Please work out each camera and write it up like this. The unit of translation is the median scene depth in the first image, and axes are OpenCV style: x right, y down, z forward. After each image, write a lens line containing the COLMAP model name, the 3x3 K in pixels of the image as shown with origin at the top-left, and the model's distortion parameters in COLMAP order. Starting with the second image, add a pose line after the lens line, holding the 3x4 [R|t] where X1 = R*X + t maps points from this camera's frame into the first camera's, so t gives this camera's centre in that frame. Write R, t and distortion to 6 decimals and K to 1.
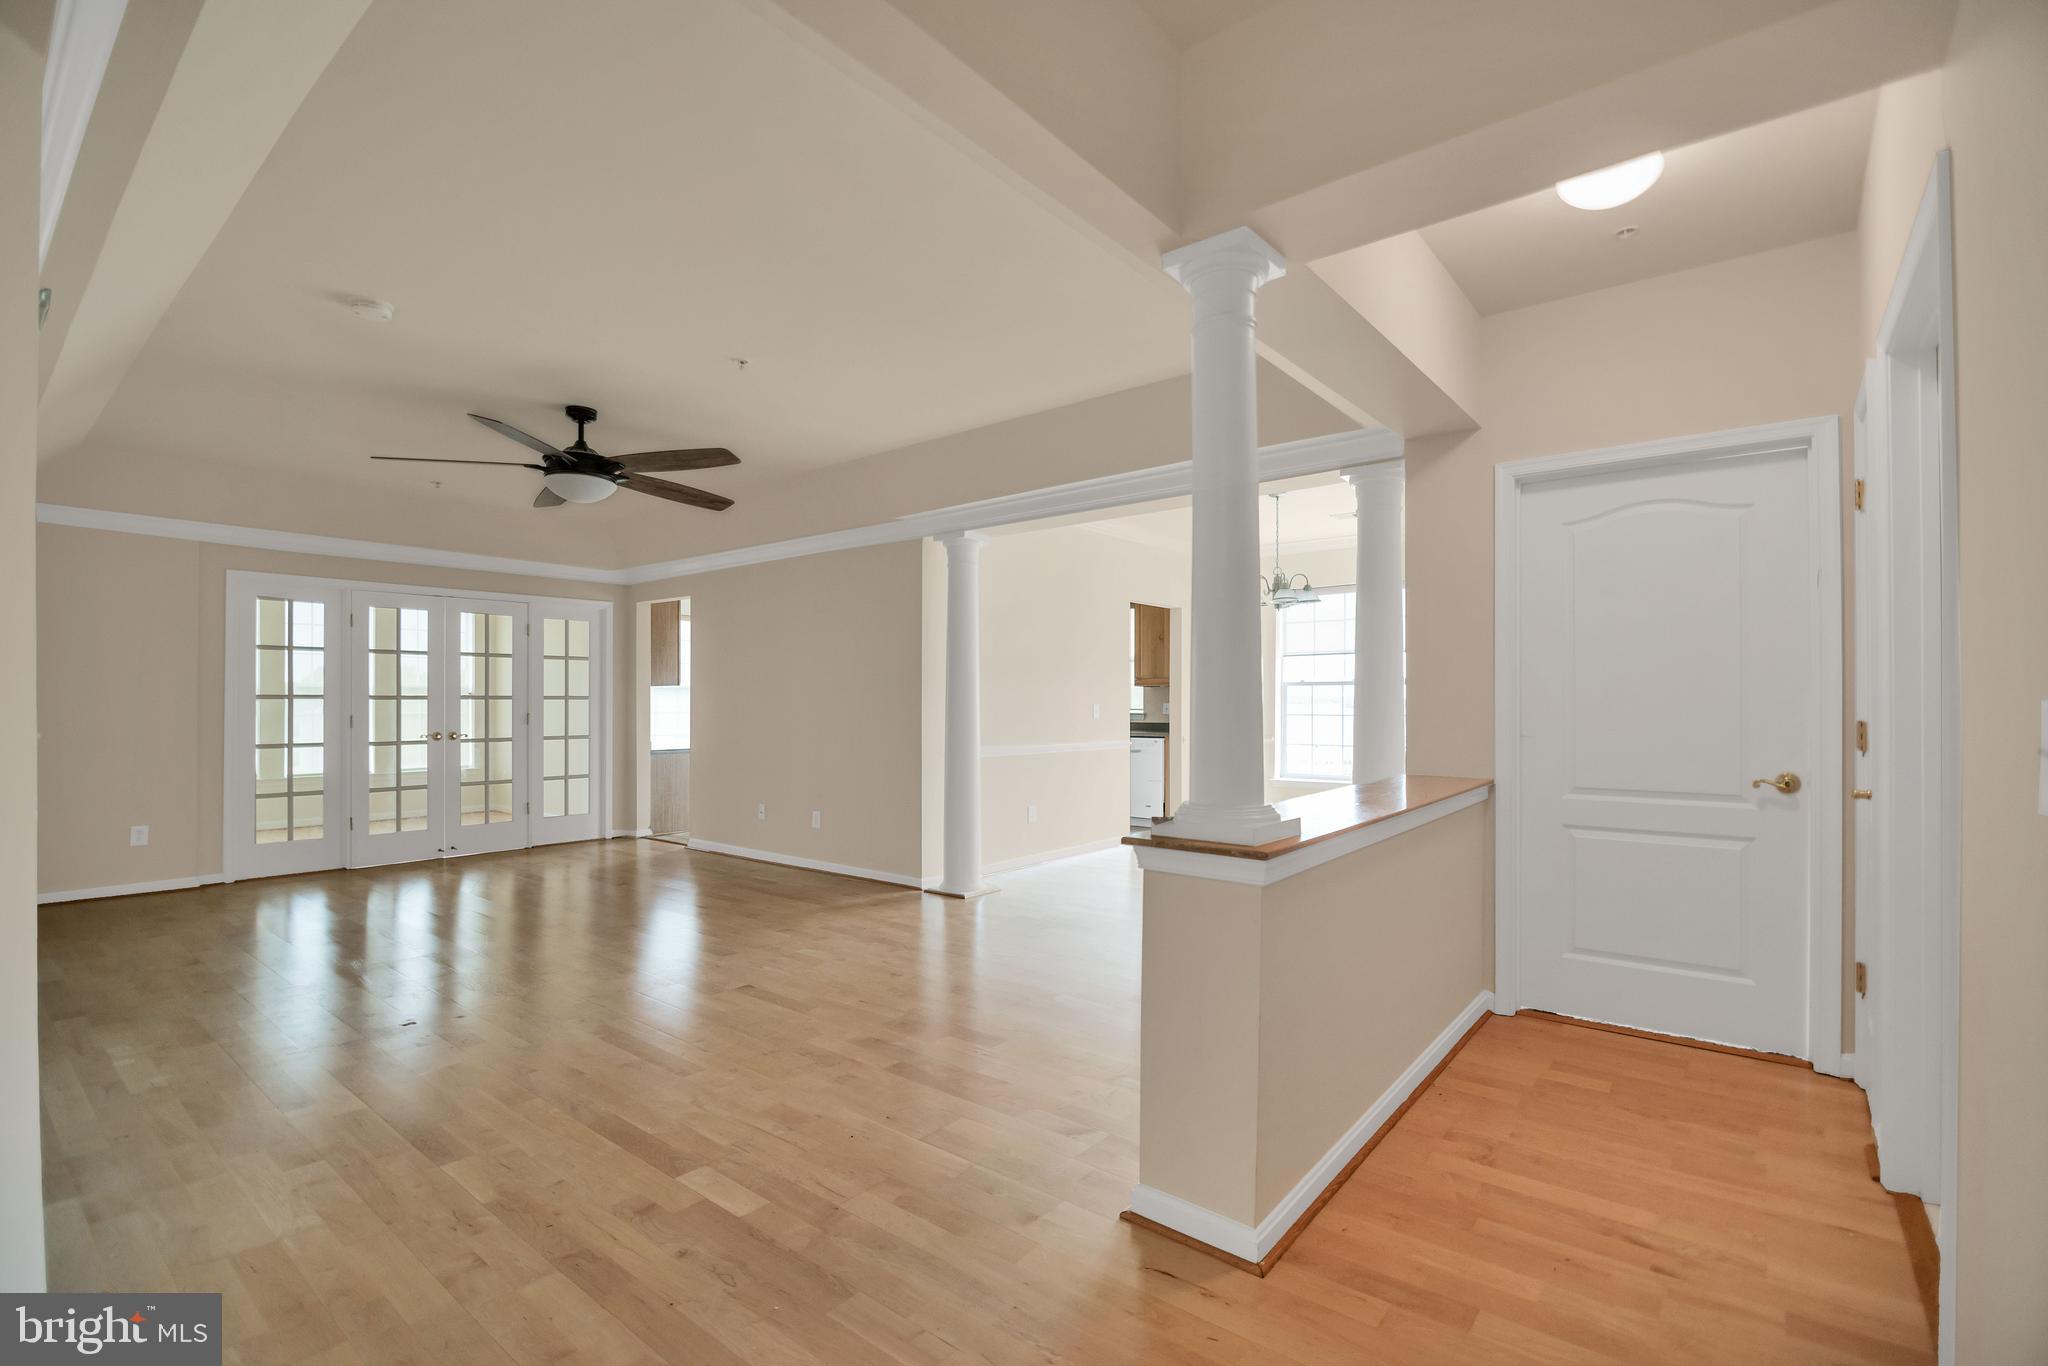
lens RADIAL K [[919.8, 0, 1019.7], [0, 919.8, 698.8], [0, 0, 1]] dist [-0.011222, -0.001885]
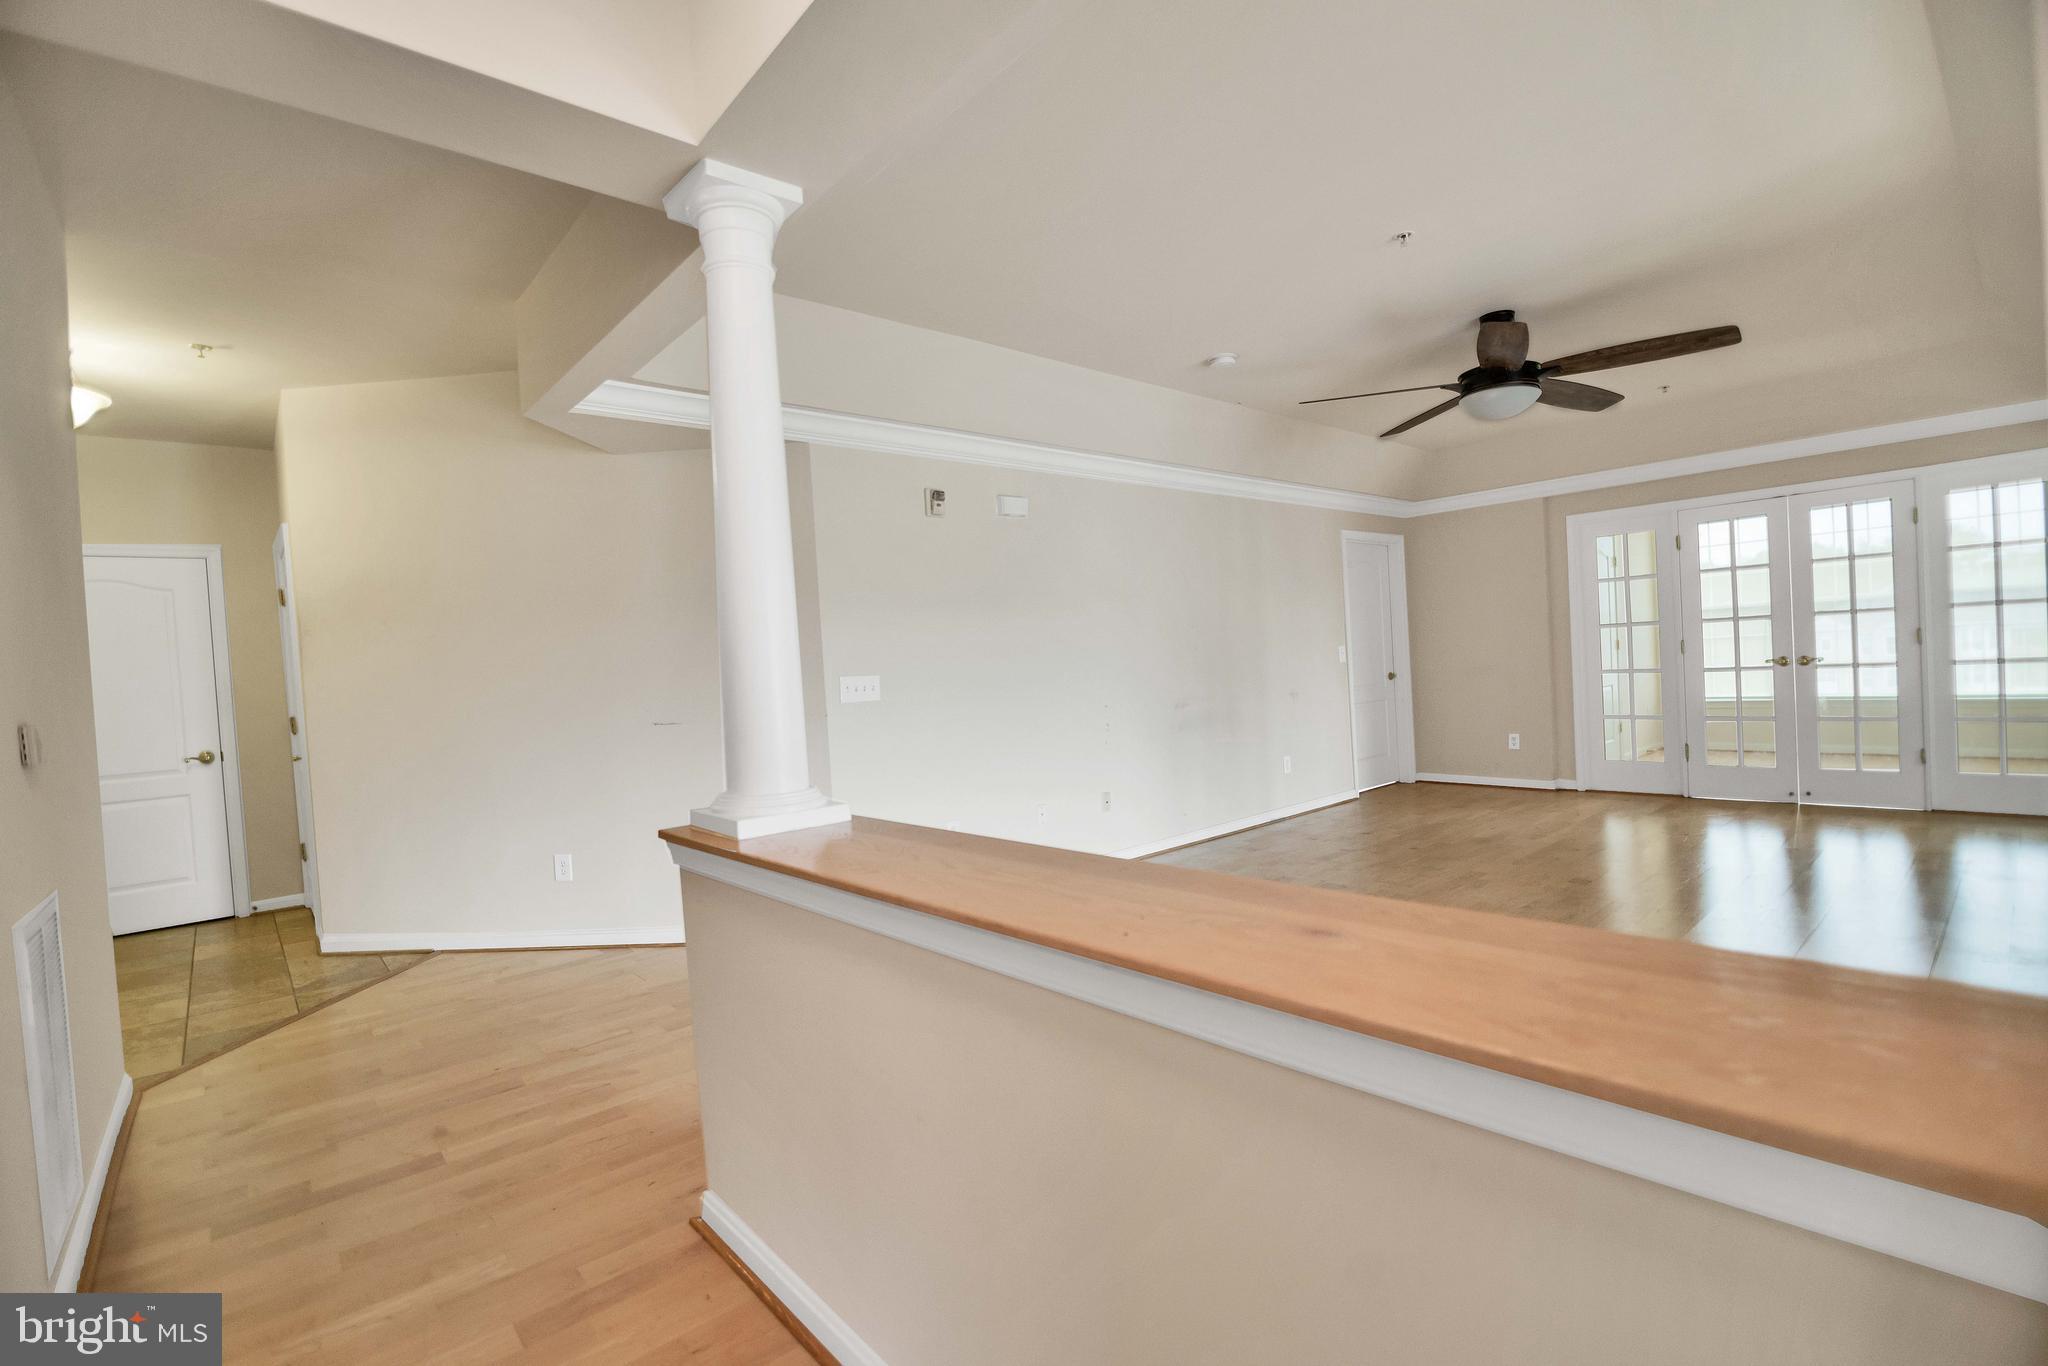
lens RADIAL K [[919.8, 0, 1001.9], [0, 919.8, 684.3], [0, 0, 1]] dist [-0.011222, -0.001885]
pose [[-0.177764, 0.032283, -0.983544, 0.336097], [0.060459, 0.997932, 0.021828, -0.000047], [0.982214, -0.055584, -0.179348, 0.431491]]
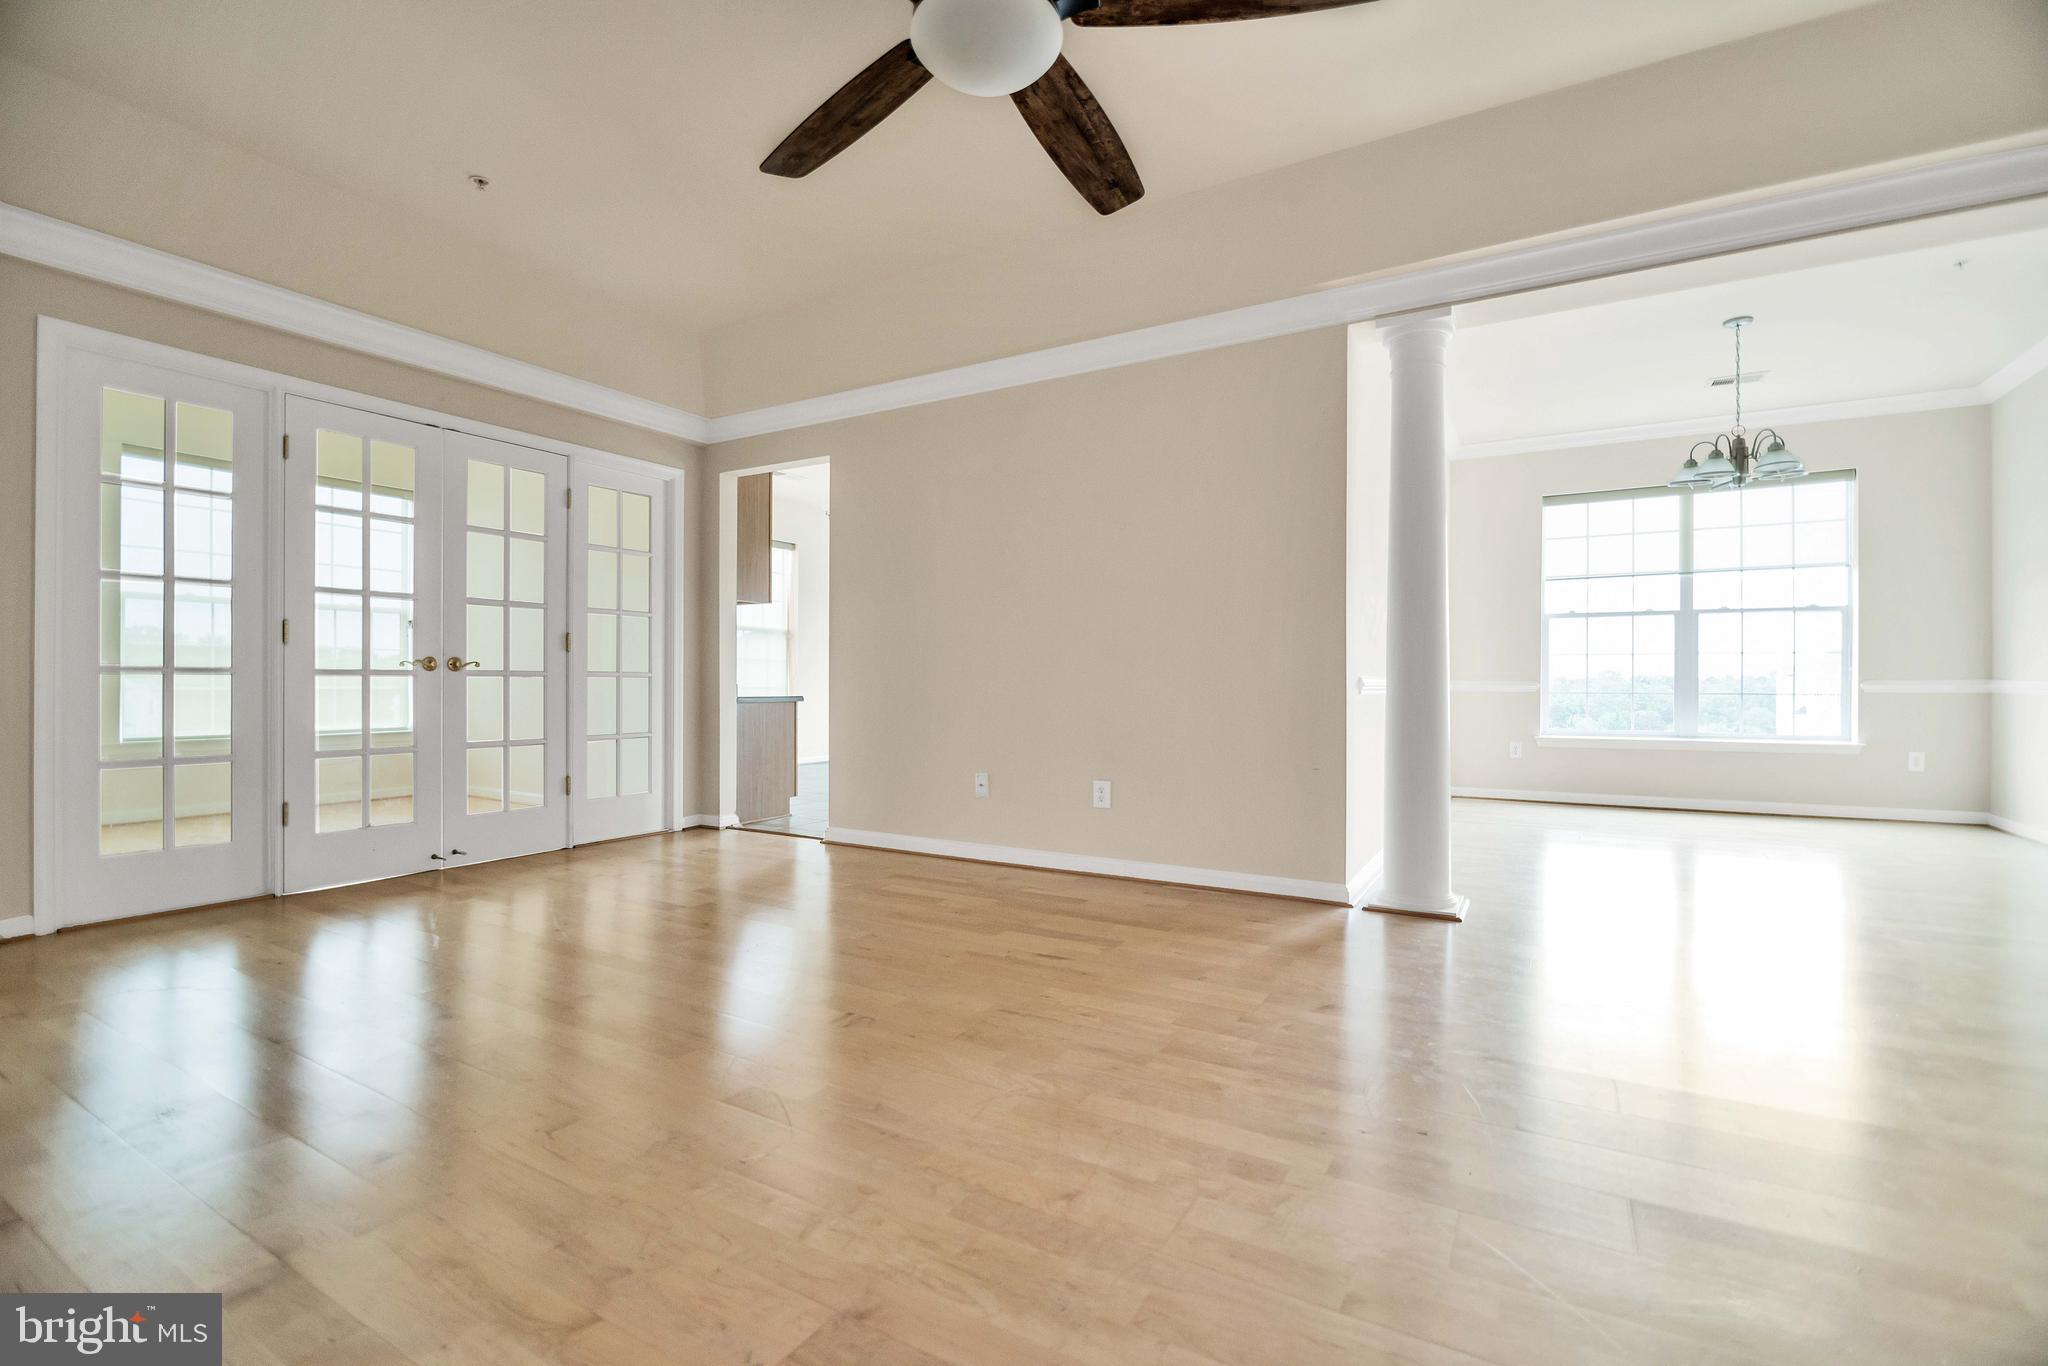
lens RADIAL K [[919.8, 0, 1009.3], [0, 919.8, 681.8], [0, 0, 1]] dist [-0.011222, -0.001885]
pose [[0.990414, 0.002541, 0.138109, -0.348121], [-0.002881, 0.999993, 0.002260, 0.050373], [-0.138102, -0.002637, 0.990414, 0.364840]]
